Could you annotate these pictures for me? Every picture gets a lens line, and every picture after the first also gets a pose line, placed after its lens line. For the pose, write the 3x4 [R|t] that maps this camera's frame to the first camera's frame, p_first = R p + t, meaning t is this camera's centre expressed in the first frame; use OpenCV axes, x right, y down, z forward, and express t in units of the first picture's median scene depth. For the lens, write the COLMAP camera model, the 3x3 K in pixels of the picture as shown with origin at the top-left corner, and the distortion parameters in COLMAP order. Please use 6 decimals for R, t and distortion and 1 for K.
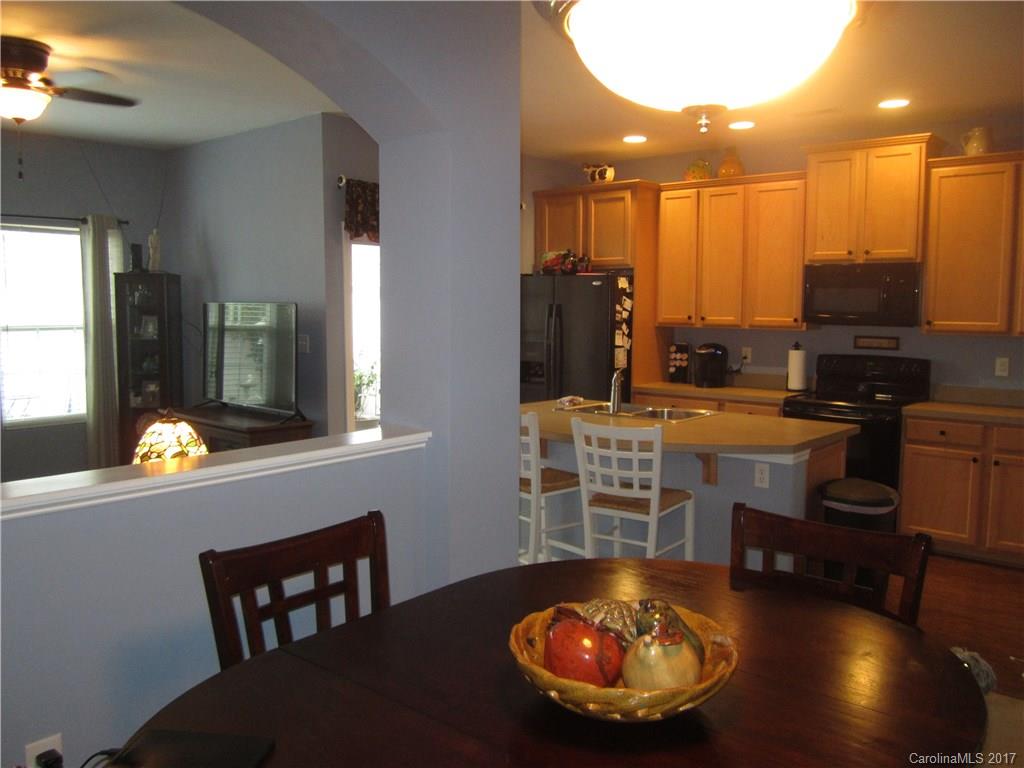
lens RADIAL K [[837.5, 0, 512.0], [0, 837.5, 384.0], [0, 0, 1]] dist [-0.054395, -0.016396]
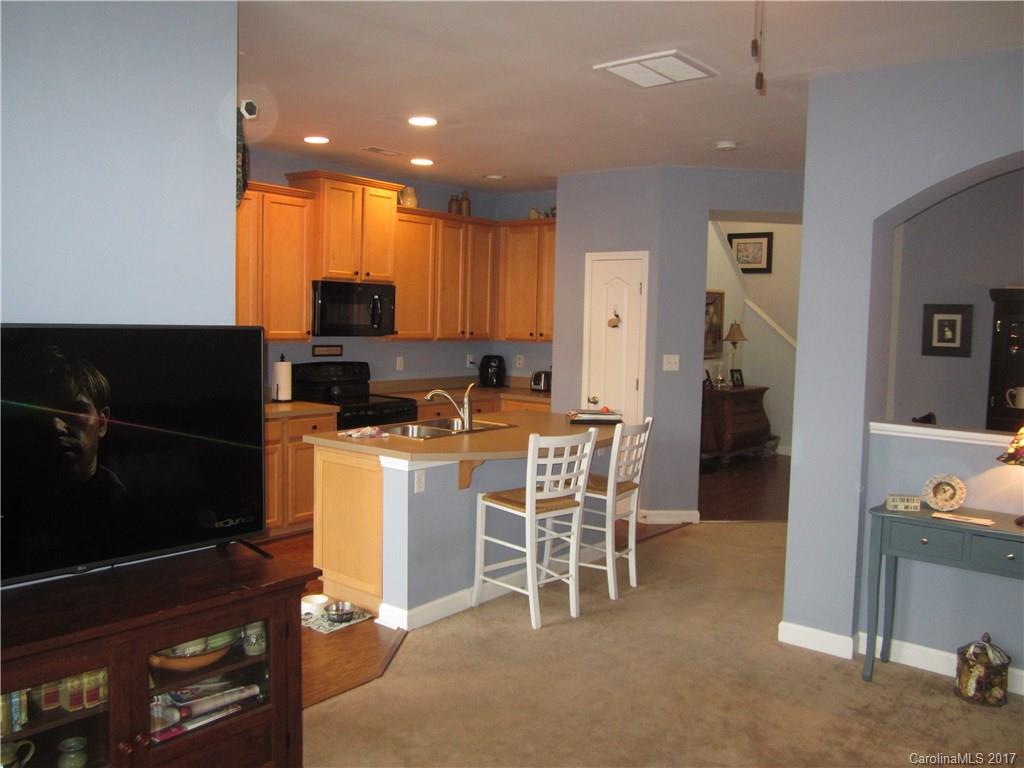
lens RADIAL K [[837.5, 0, 512.0], [0, 837.5, 384.0], [0, 0, 1]] dist [-0.054395, -0.016396]
pose [[-0.021954, -0.089577, 0.995738, -0.780508], [0.068567, 0.993498, 0.090887, -0.099519], [-0.997405, 0.070270, -0.015669, 0.836162]]
